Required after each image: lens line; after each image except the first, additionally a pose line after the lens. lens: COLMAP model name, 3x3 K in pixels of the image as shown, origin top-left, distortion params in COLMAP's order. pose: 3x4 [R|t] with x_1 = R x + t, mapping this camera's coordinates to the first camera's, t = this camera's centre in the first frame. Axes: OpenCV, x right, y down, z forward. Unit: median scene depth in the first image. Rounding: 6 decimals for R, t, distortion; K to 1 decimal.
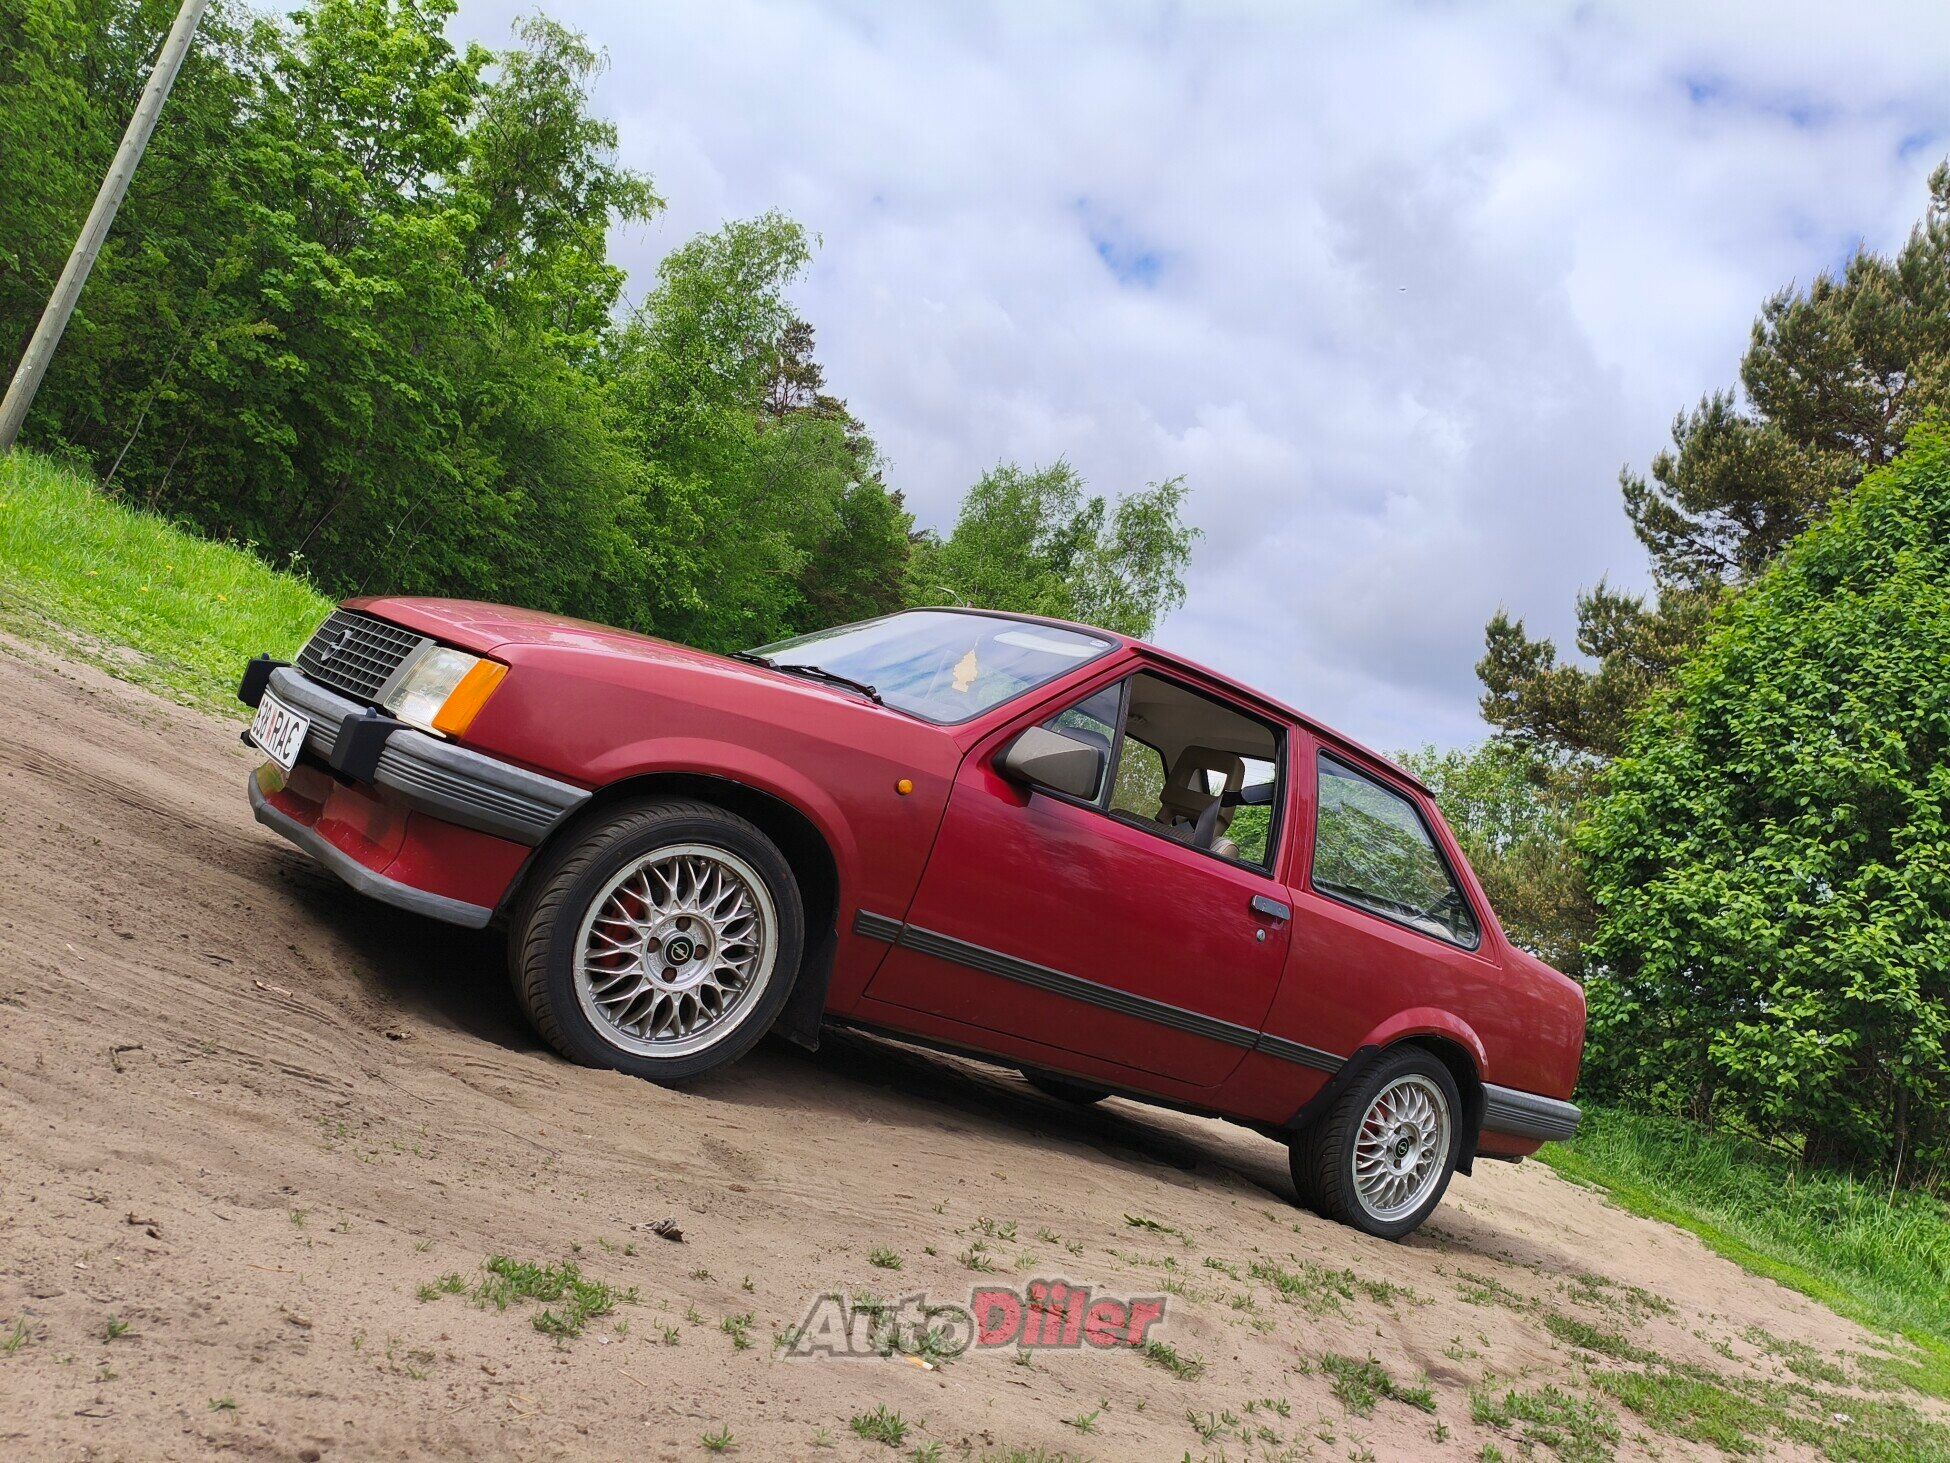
lens RADIAL K [[1512.3, 0, 978.7], [0, 1512.3, 720.1], [0, 0, 1]] dist [-0.002352, 0.013664]
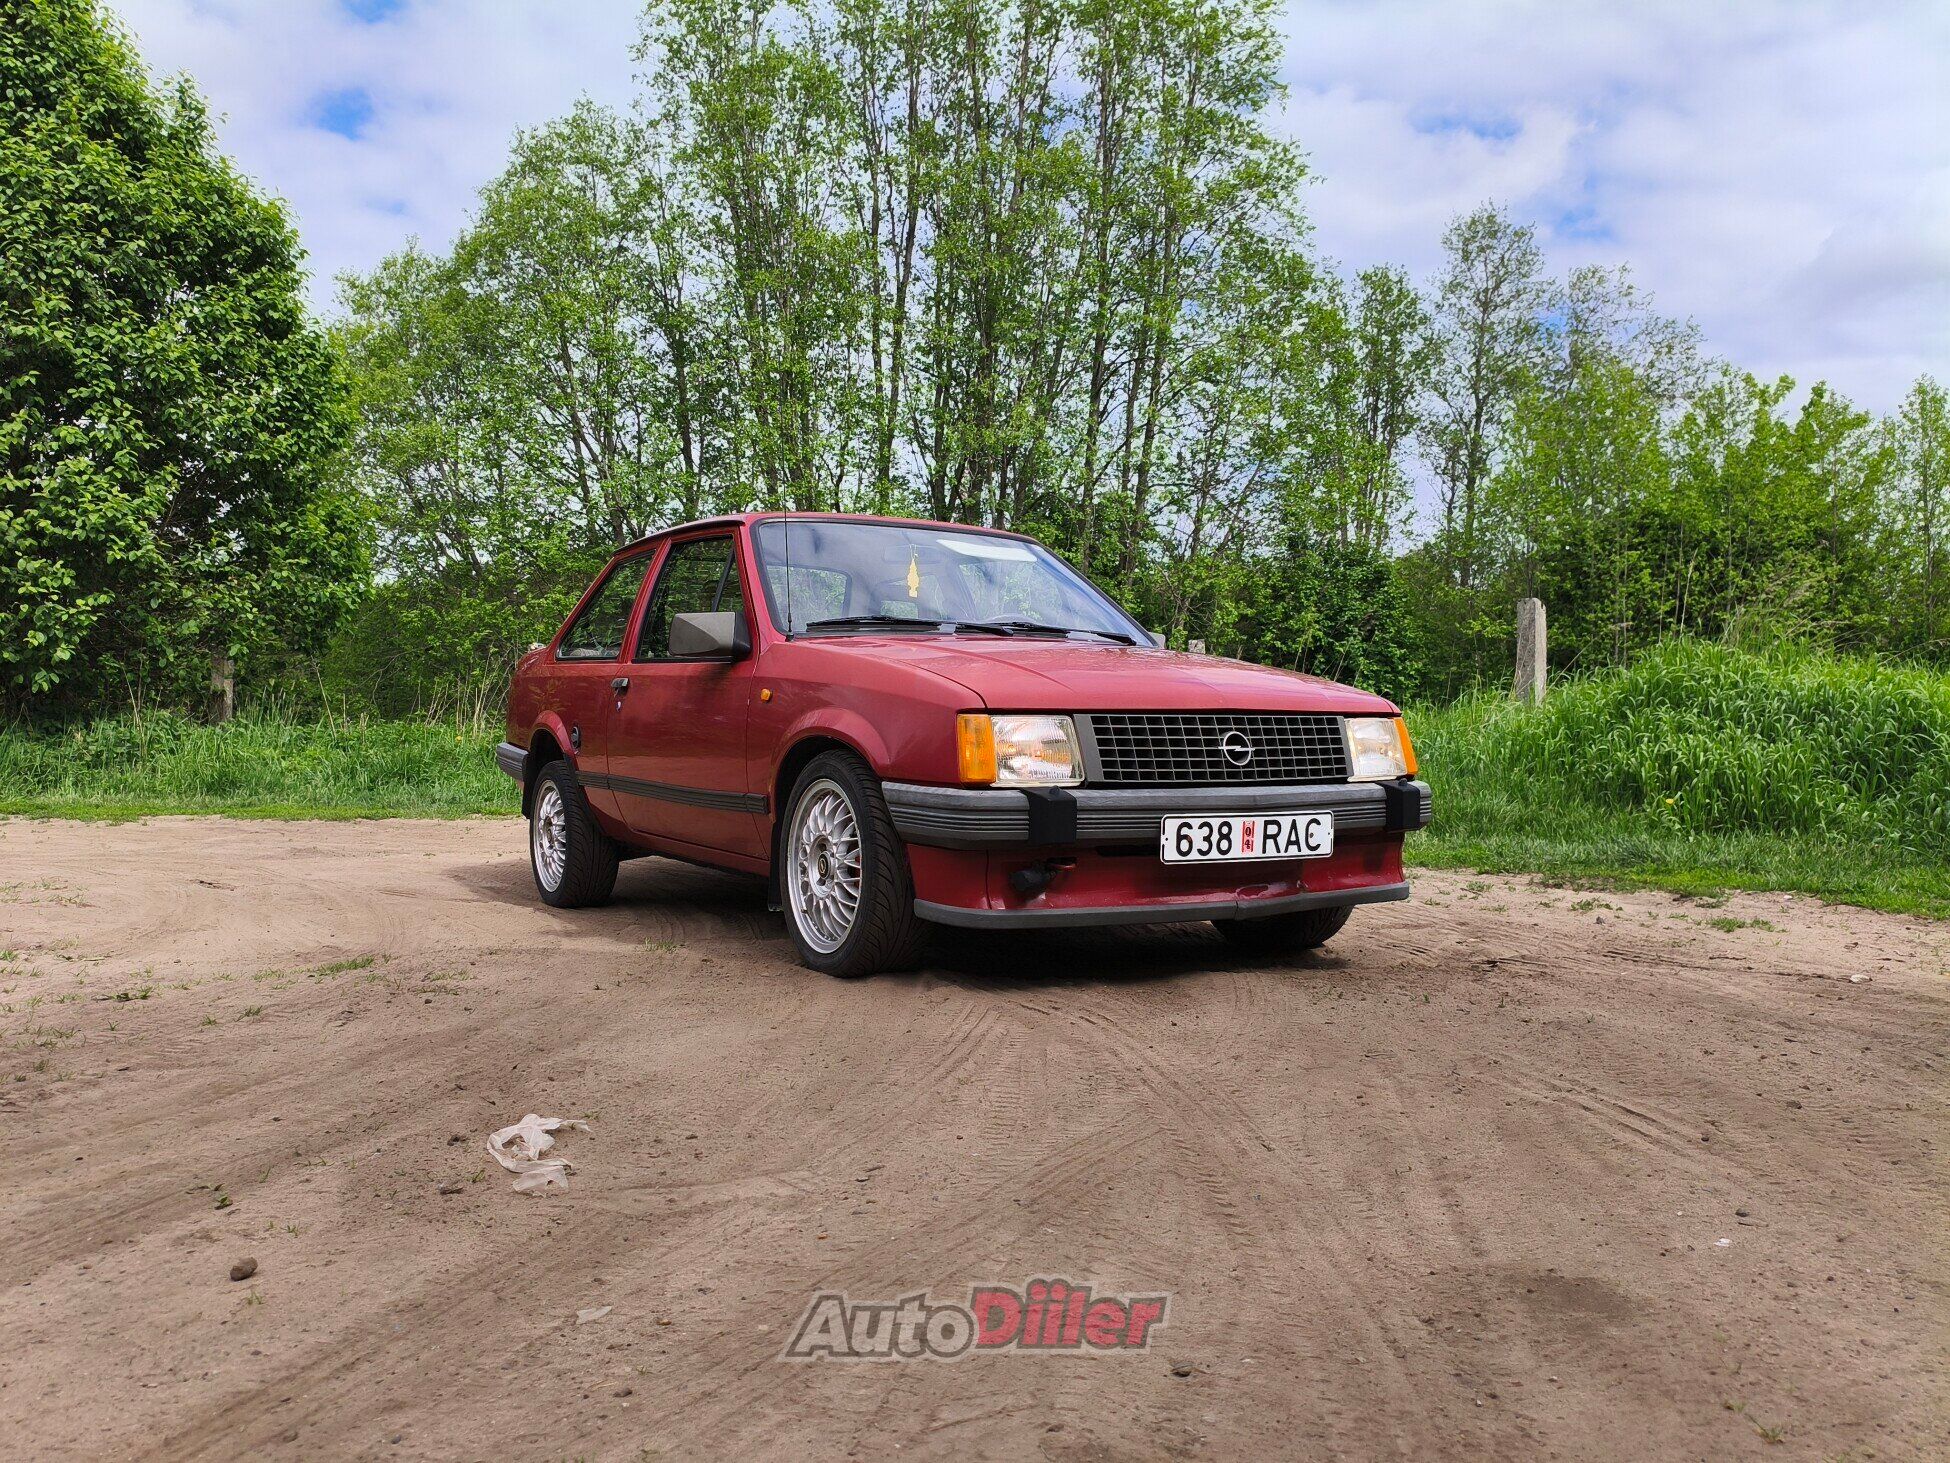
lens RADIAL K [[1512.3, 0, 978.7], [0, 1512.3, 720.1], [0, 0, 1]] dist [-0.002352, 0.013664]
pose [[0.113848, -0.339899, 0.933546, -0.339563], [-0.055495, 0.936012, 0.347565, -0.102290], [-0.991947, -0.091377, 0.087701, 0.252673]]
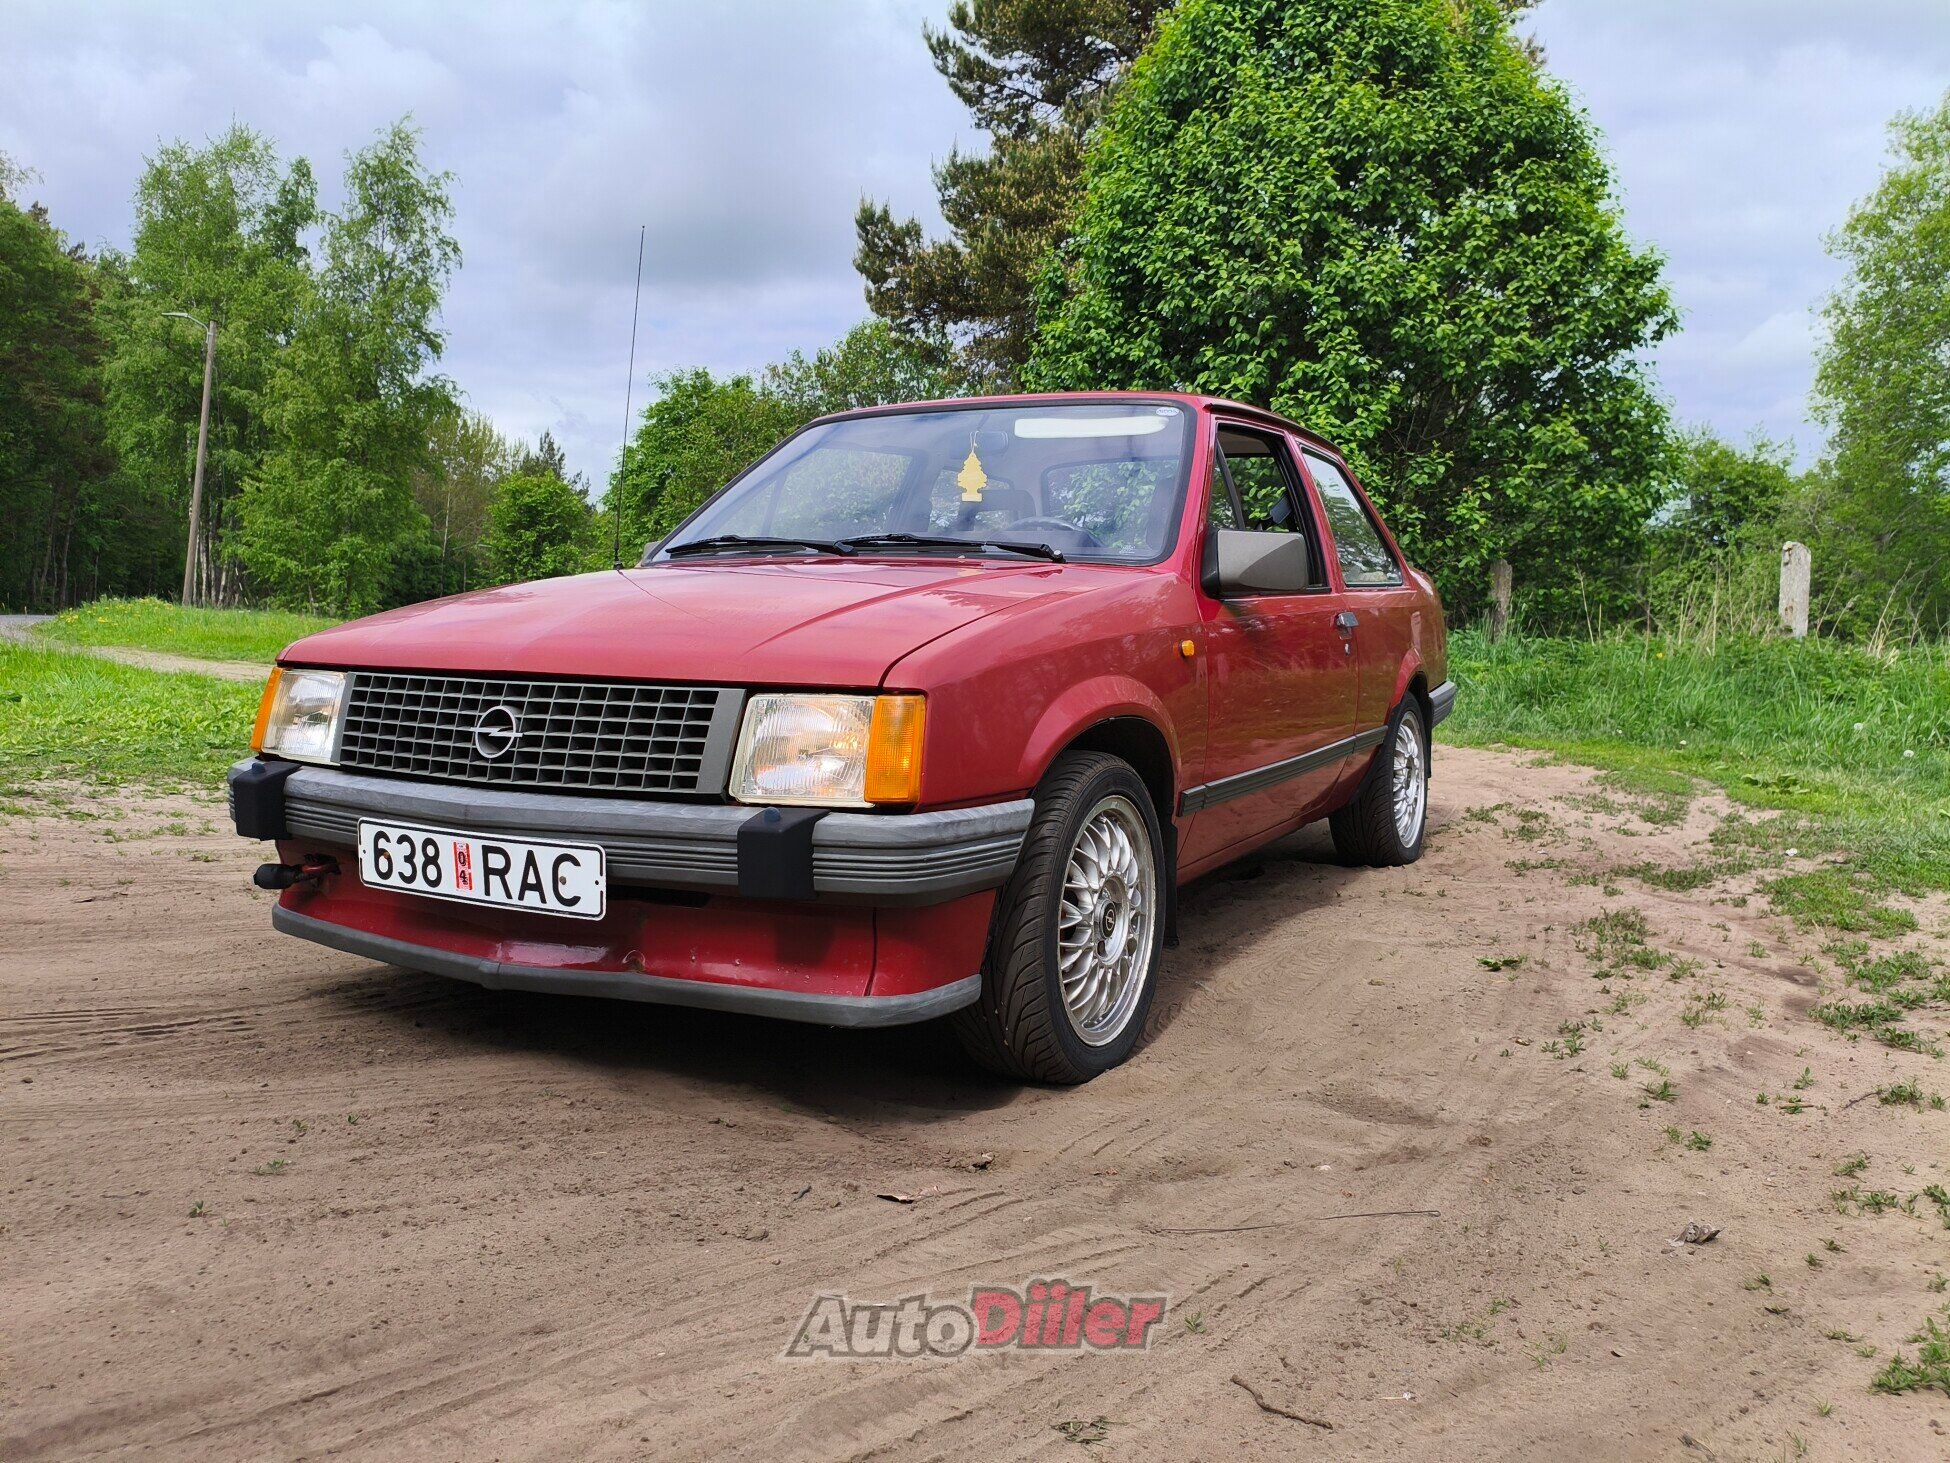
lens RADIAL K [[1511.8, 0, 975.4], [0, 1511.8, 688.5], [0, 0, 1]] dist [0.095328, -0.151942]
pose [[0.858517, -0.348679, 0.375994, -0.118962], [0.255472, 0.926597, 0.275956, -0.050368], [-0.444615, -0.140857, 0.884577, 0.061820]]
